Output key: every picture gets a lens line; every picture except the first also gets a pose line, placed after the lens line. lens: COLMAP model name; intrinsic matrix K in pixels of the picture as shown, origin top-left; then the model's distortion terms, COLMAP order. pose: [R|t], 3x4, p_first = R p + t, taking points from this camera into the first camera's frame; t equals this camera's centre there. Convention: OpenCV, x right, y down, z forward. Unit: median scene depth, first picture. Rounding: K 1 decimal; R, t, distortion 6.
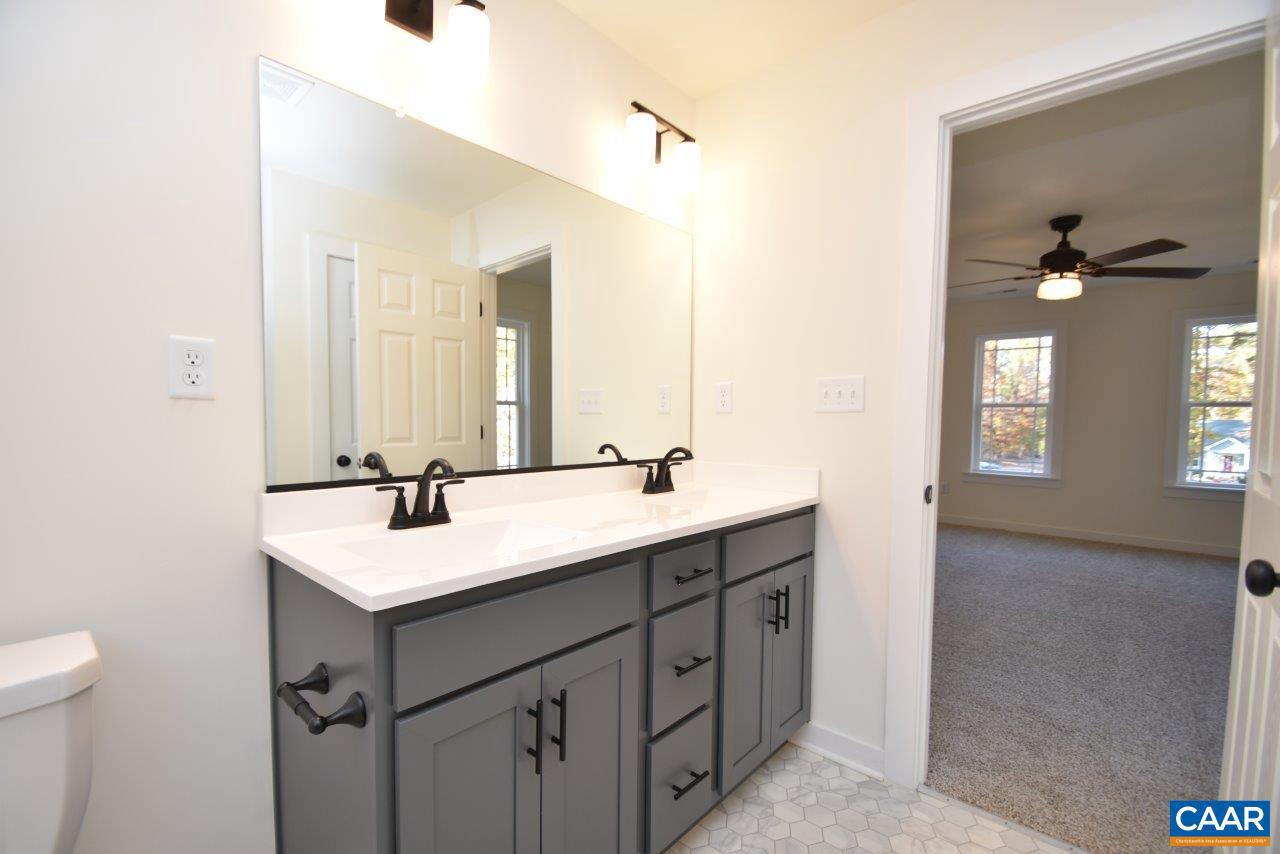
lens RADIAL K [[562.5, 0, 633.2], [0, 562.5, 438.2], [0, 0, 1]] dist [-0.004454, -0.003554]
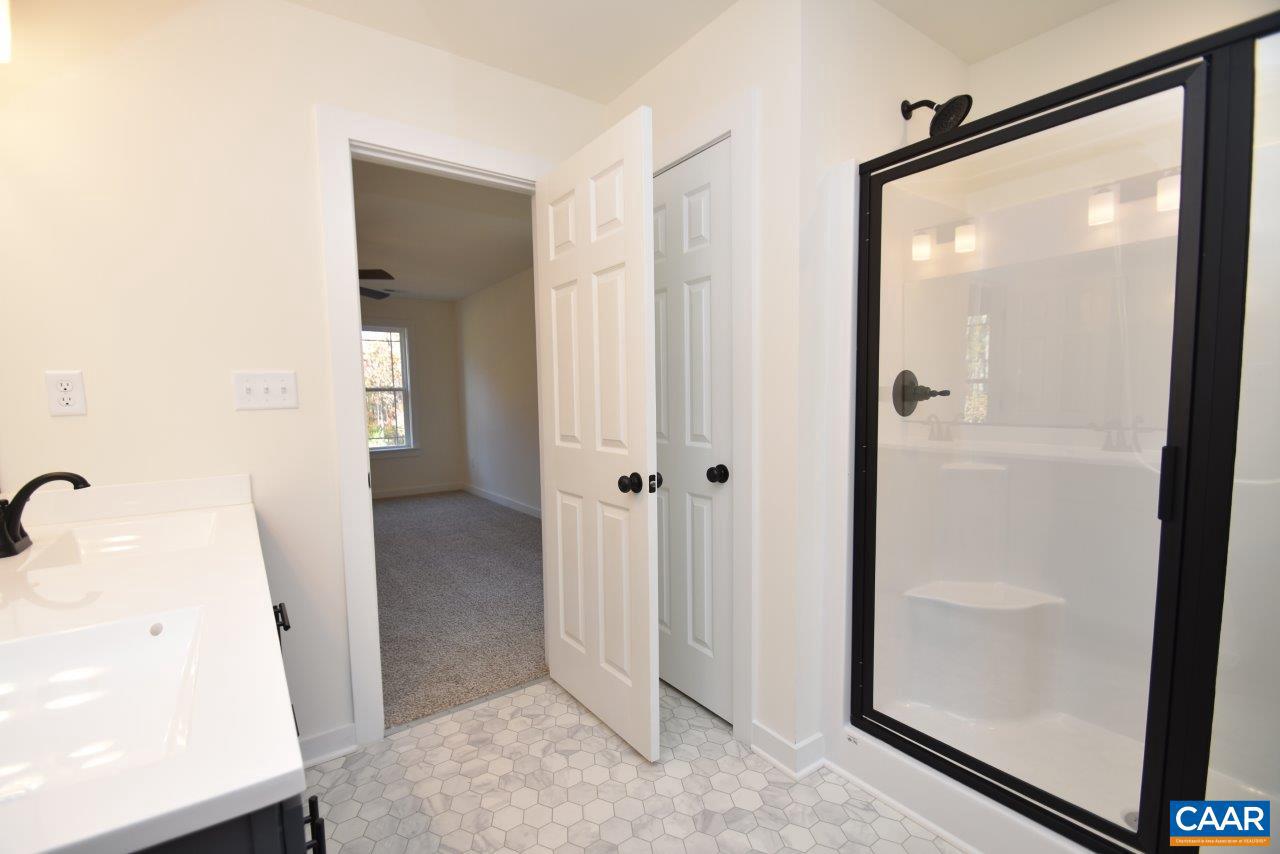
lens RADIAL K [[562.5, 0, 631.7], [0, 562.5, 427.1], [0, 0, 1]] dist [-0.004454, -0.003554]
pose [[0.217052, -0.077188, 0.973104, -0.461352], [0.053680, 0.996304, 0.067054, -0.052739], [-0.974683, 0.037682, 0.220393, 0.237073]]
